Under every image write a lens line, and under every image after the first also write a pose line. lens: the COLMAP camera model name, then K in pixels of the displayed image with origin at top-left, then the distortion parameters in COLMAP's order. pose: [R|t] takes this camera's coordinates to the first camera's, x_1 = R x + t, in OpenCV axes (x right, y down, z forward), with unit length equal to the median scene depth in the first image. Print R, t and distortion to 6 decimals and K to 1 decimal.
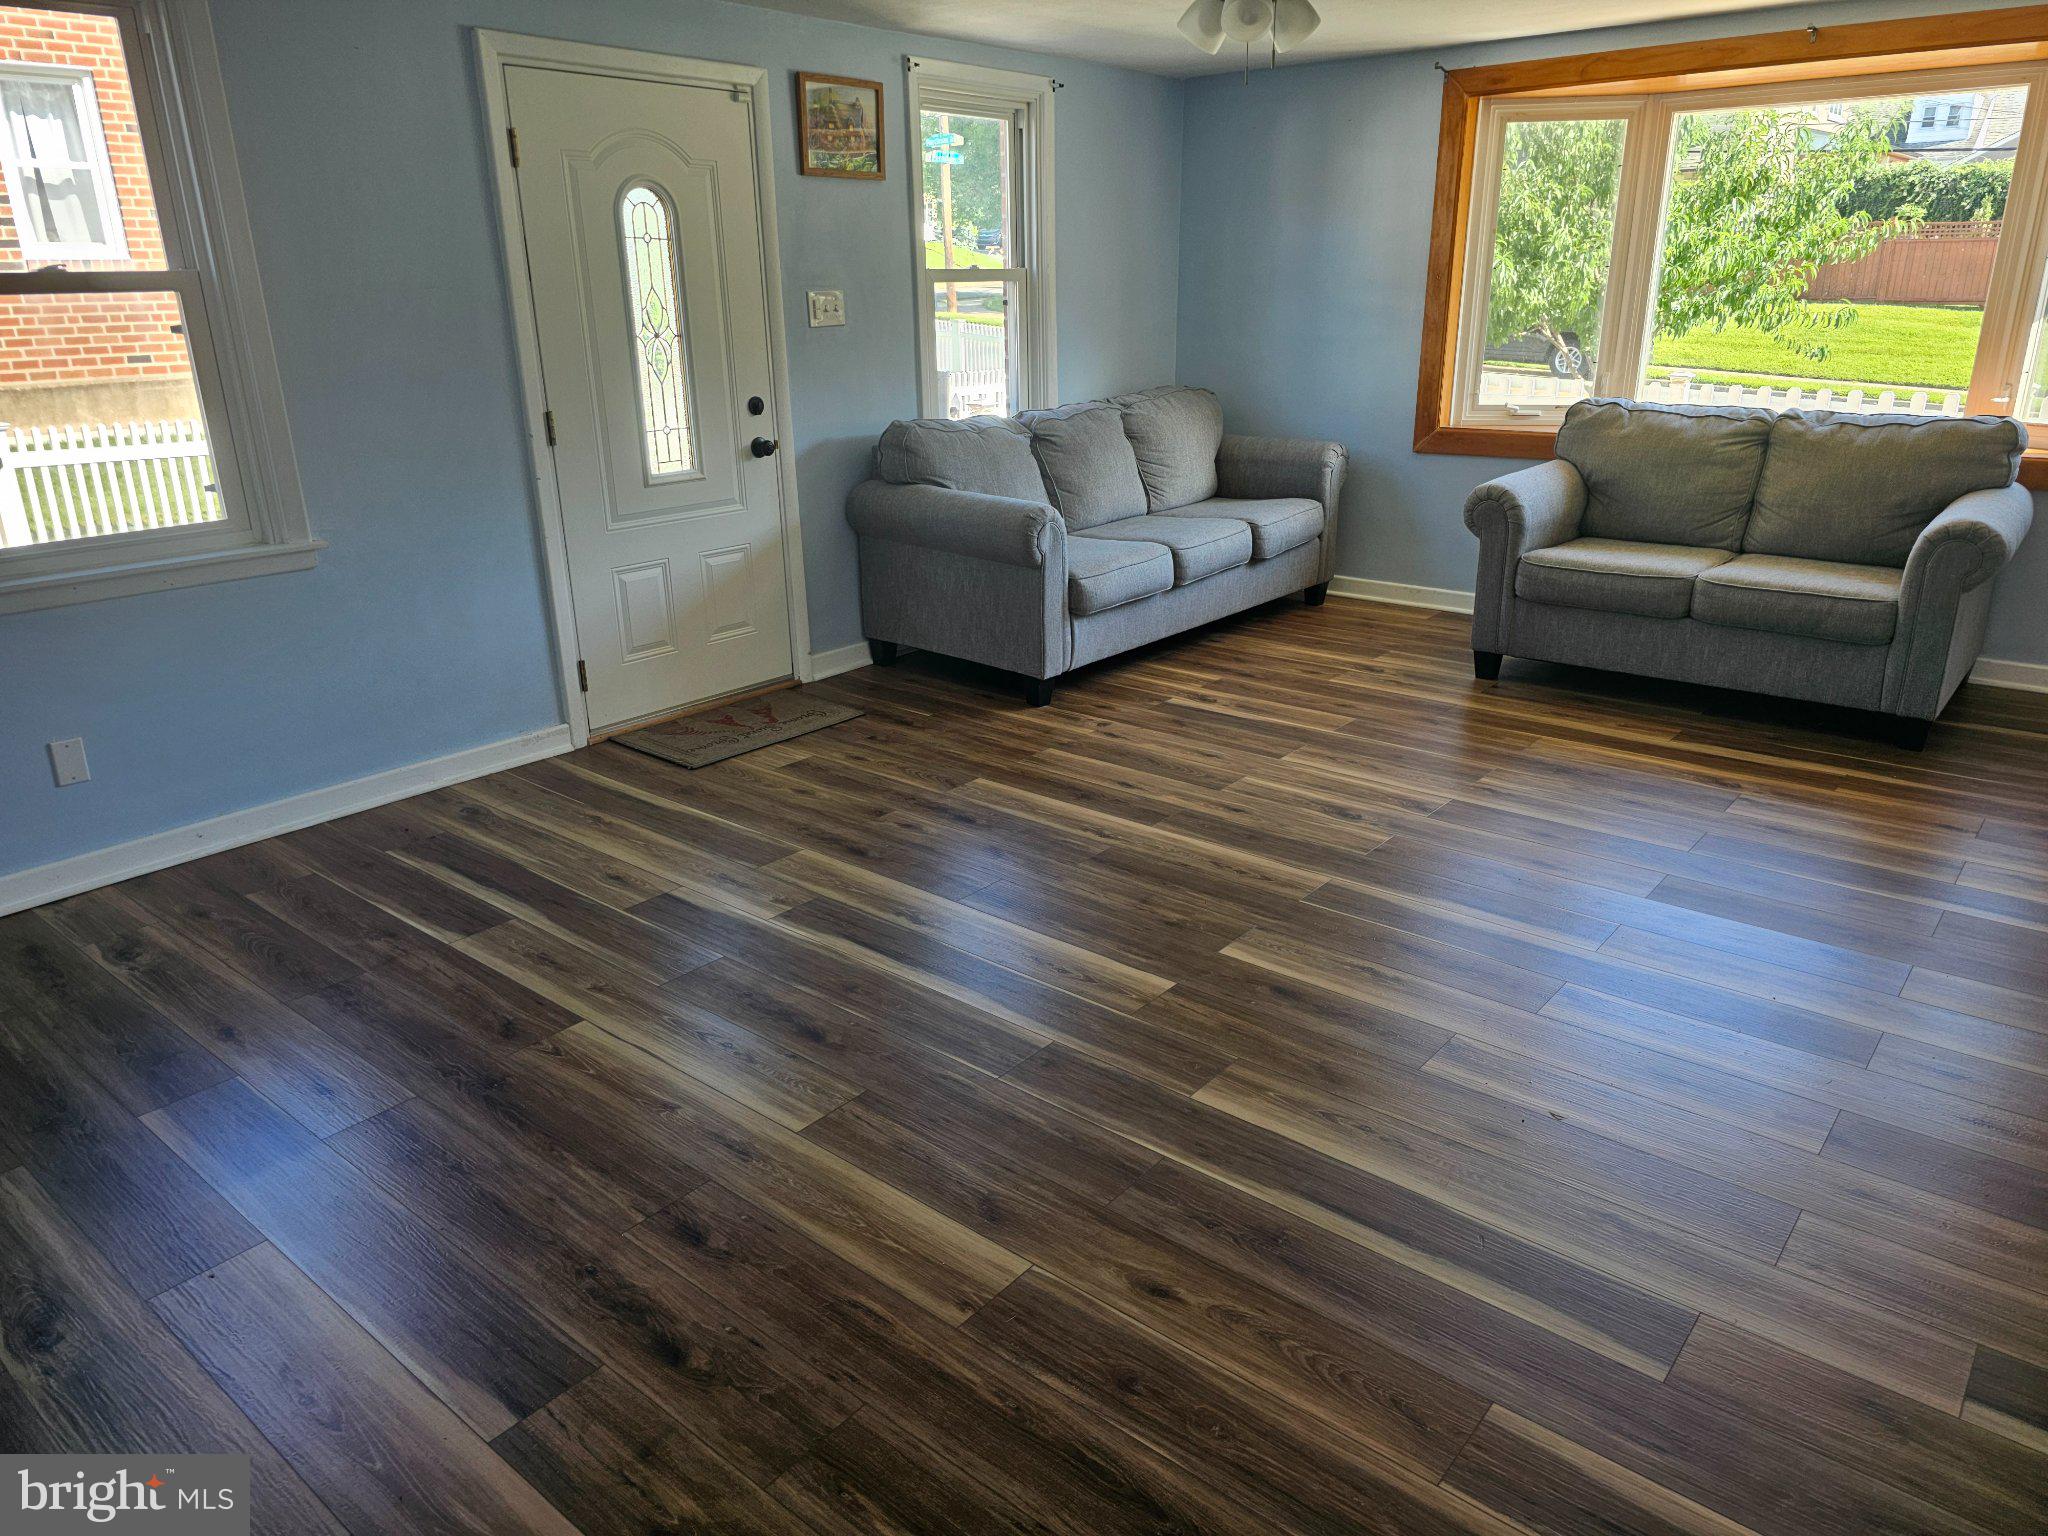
lens RADIAL K [[1401.7, 0, 1032.2], [0, 1401.7, 776.8], [0, 0, 1]] dist [0.057675, -0.066397]
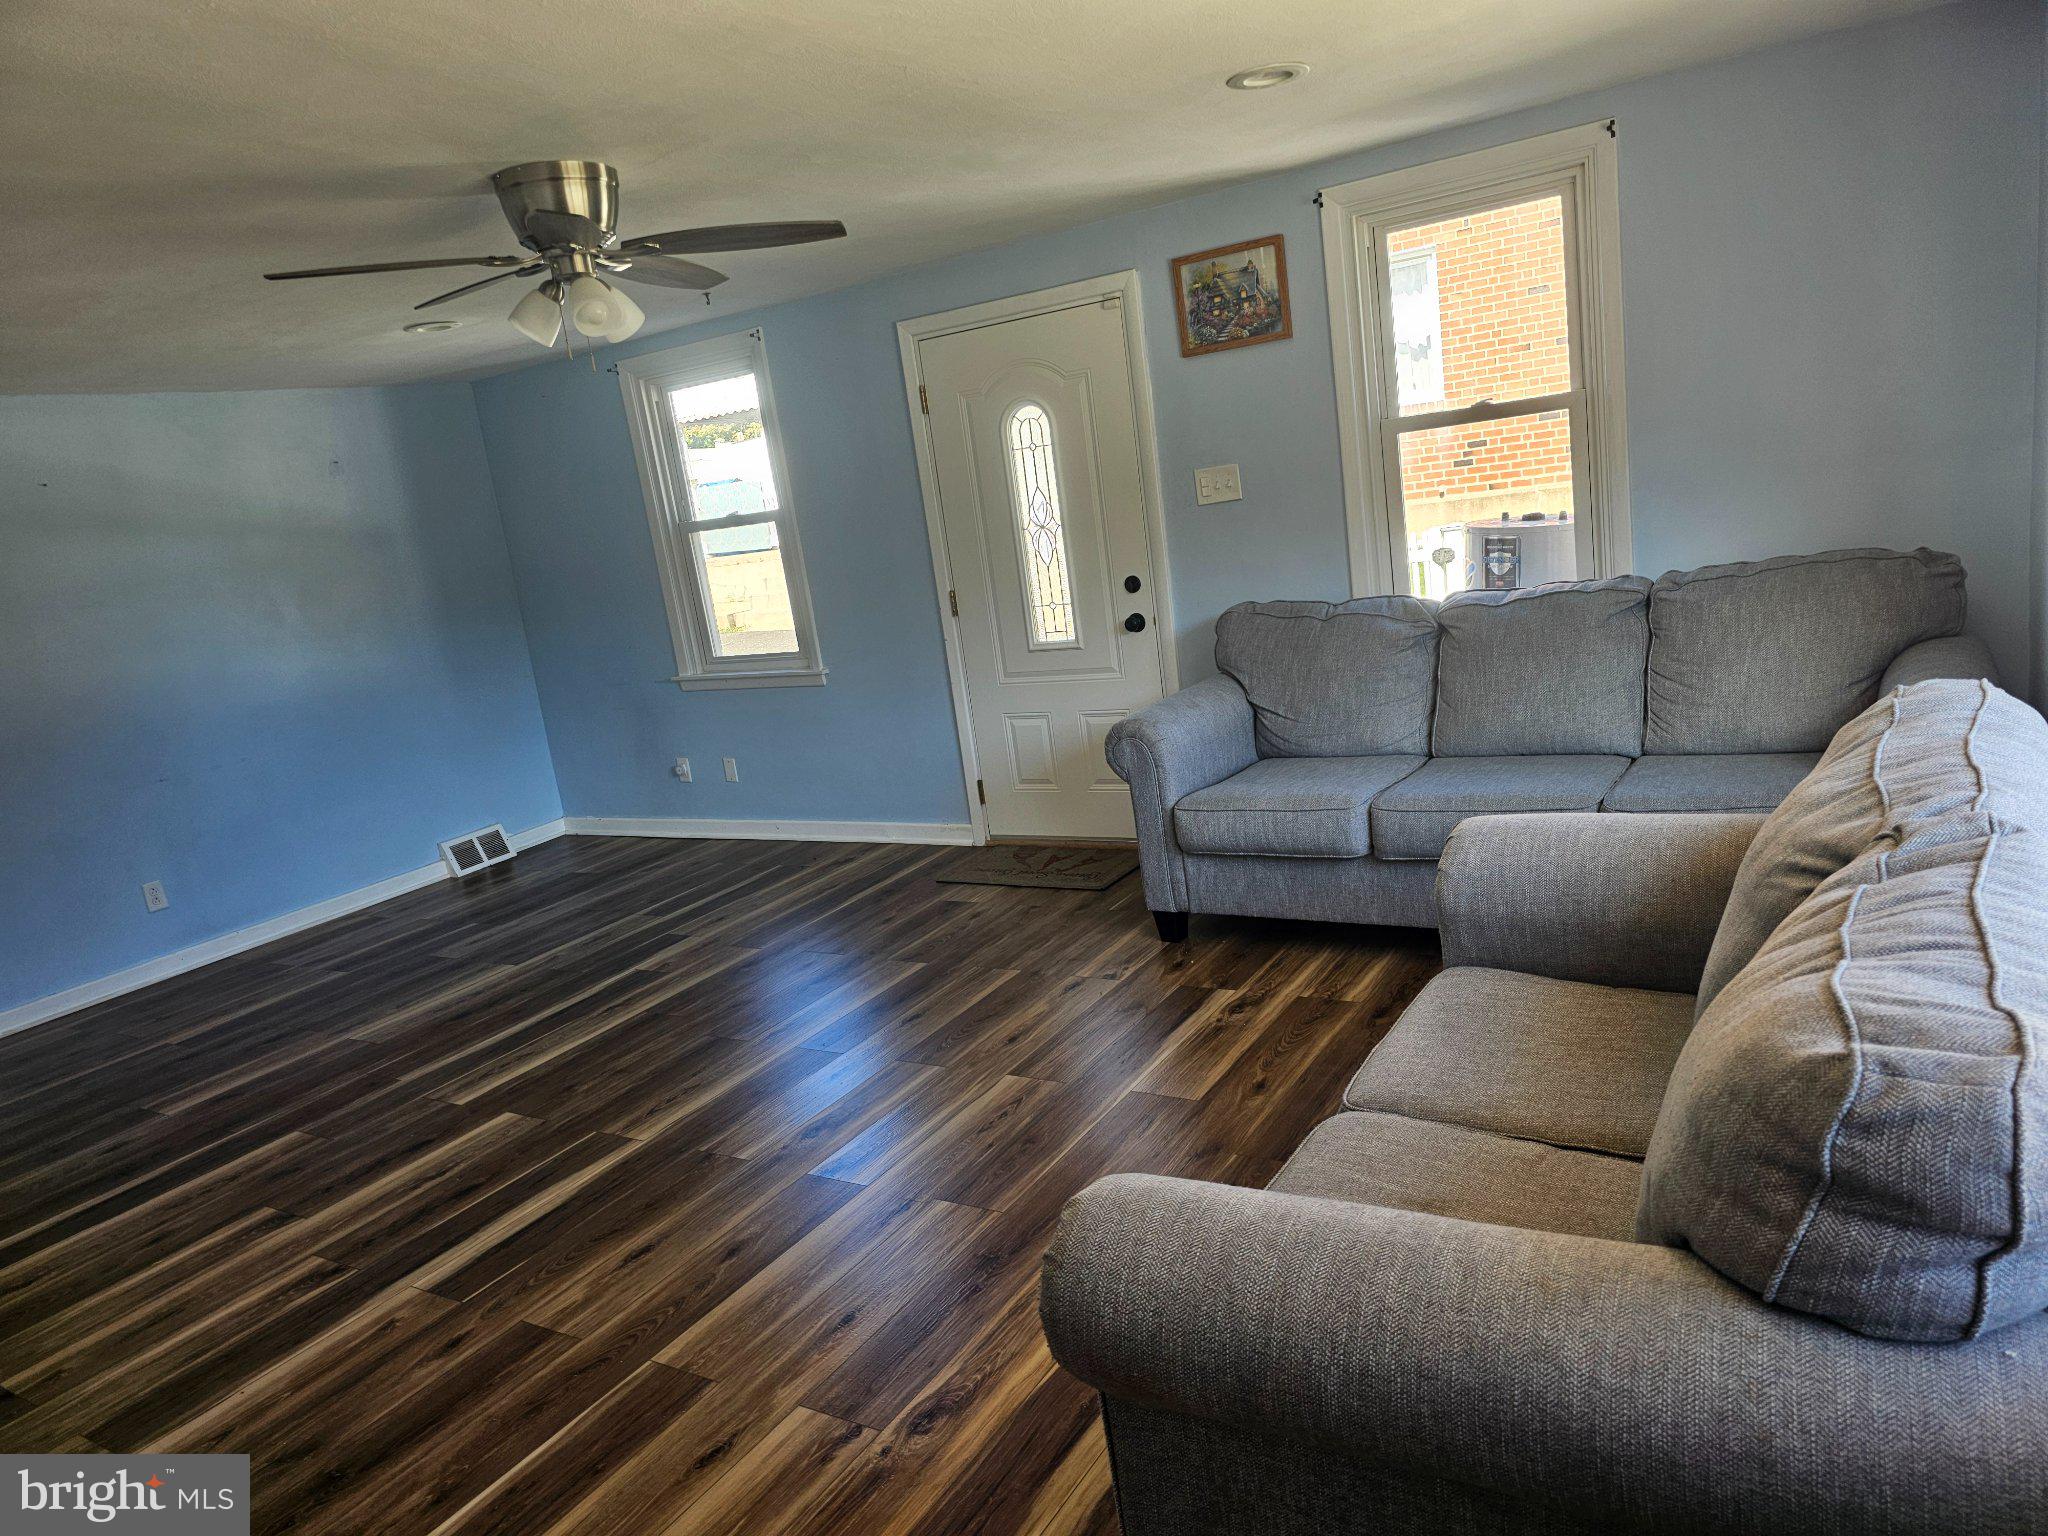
lens RADIAL K [[1329.2, 0, 1032.5], [0, 1329.2, 837.8], [0, 0, 1]] dist [0.003251, -0.001596]
pose [[0.136804, 0.249684, -0.958615, 0.842522], [-0.199390, 0.954848, 0.220248, -0.302118], [0.970324, 0.161007, 0.180412, 0.820213]]
